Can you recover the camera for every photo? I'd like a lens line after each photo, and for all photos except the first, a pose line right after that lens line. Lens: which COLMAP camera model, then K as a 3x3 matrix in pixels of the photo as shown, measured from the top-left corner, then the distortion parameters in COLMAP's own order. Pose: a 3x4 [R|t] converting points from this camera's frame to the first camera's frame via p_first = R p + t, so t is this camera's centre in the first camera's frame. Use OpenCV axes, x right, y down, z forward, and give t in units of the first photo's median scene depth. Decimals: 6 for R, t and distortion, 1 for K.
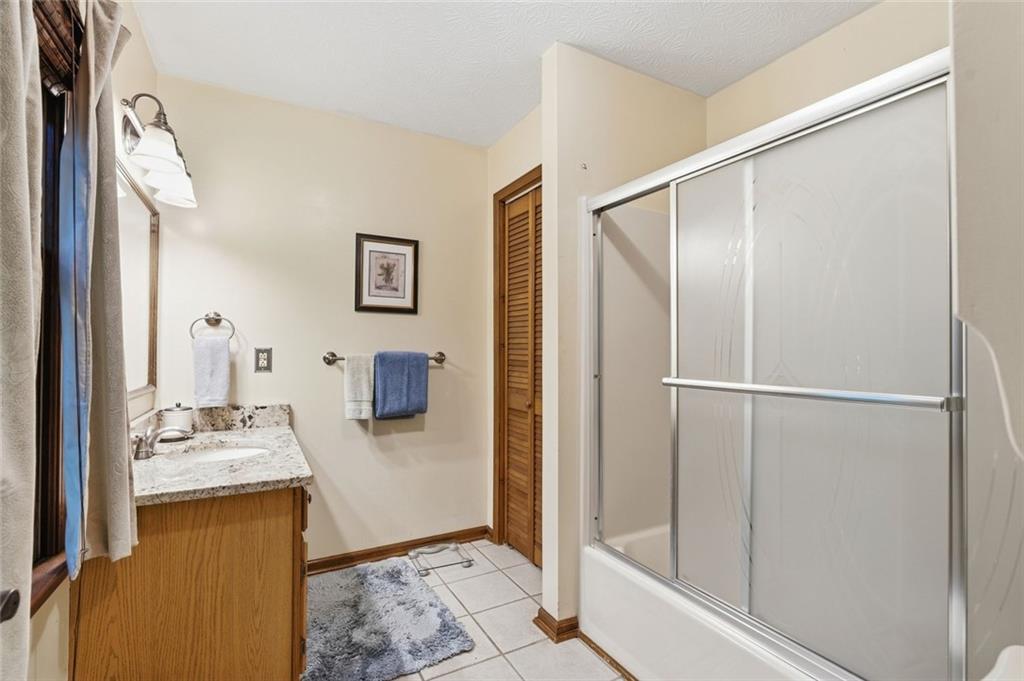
lens RADIAL K [[490.0, 0, 511.0], [0, 490.0, 343.3], [0, 0, 1]] dist [-0.002500, 0.000974]
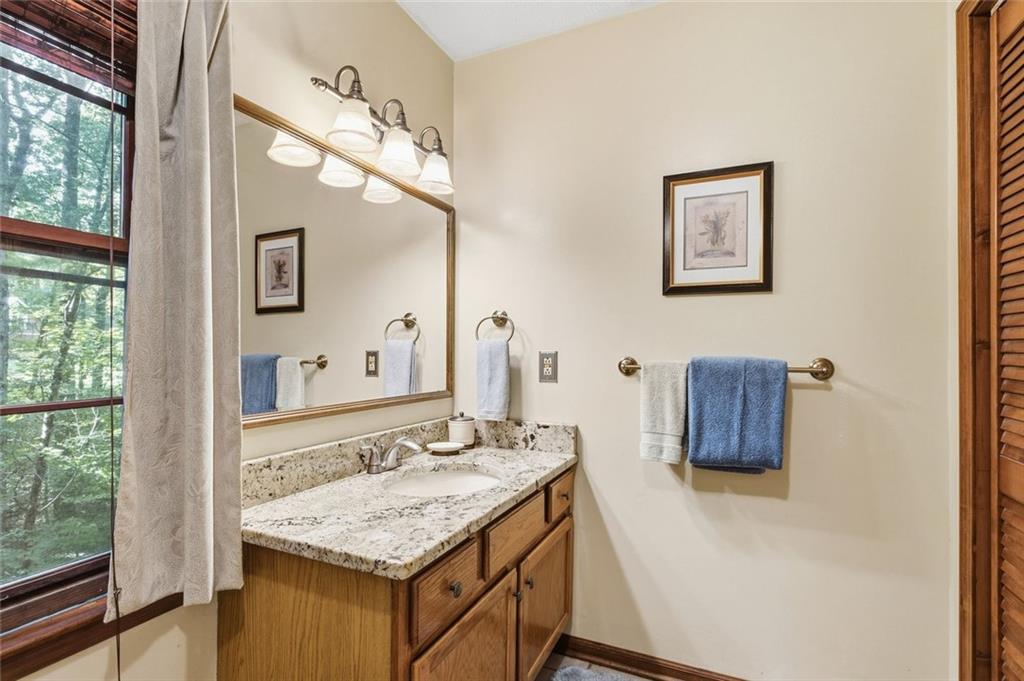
lens RADIAL K [[490.0, 0, 512.3], [0, 490.0, 350.3], [0, 0, 1]] dist [-0.002500, 0.000974]
pose [[0.593260, -0.002557, -0.805007, 0.093830], [0.009165, 0.999952, 0.003579, 0.003910], [0.804959, -0.009501, 0.593254, 0.453608]]
